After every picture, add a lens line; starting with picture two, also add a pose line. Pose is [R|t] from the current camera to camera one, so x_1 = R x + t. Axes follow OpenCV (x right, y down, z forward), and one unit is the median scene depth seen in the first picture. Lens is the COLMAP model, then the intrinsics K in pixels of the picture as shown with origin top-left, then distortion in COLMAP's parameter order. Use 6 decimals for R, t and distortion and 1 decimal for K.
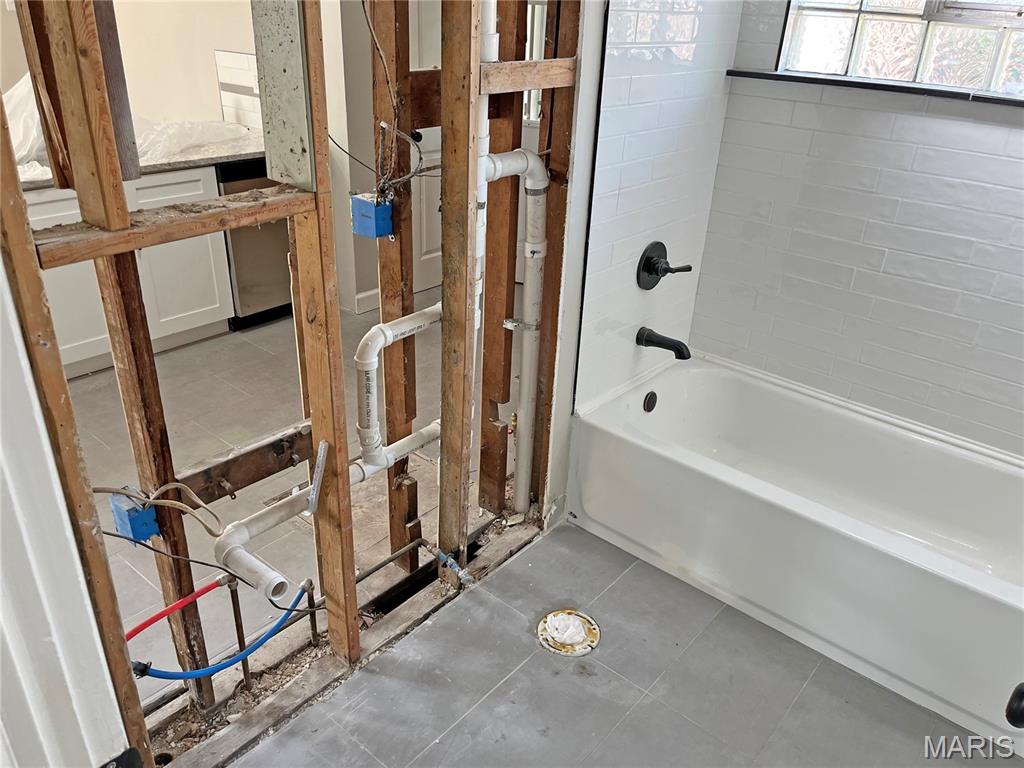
lens RADIAL K [[775.9, 0, 510.8], [0, 775.9, 388.3], [0, 0, 1]] dist [0.058841, -0.072032]
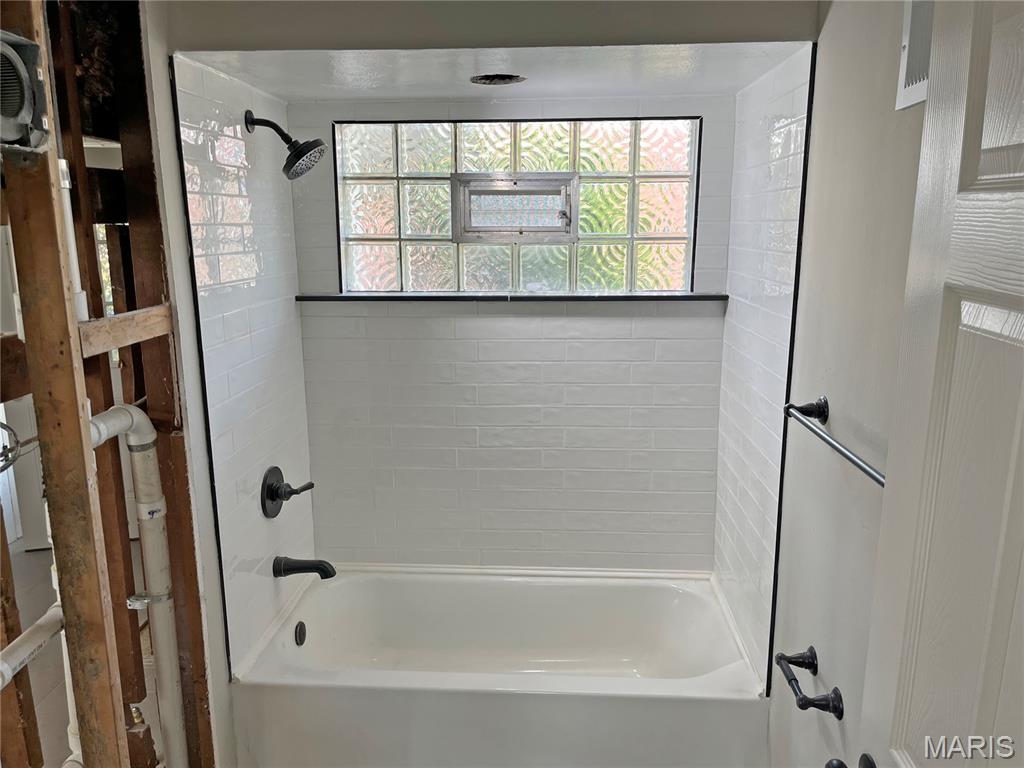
lens RADIAL K [[775.9, 0, 510.8], [0, 775.9, 388.3], [0, 0, 1]] dist [0.058841, -0.072032]
pose [[0.804013, -0.175480, 0.568129, -0.119468], [0.309714, 0.939208, -0.148210, -0.051086], [-0.507583, 0.295120, 0.809484, 0.047122]]
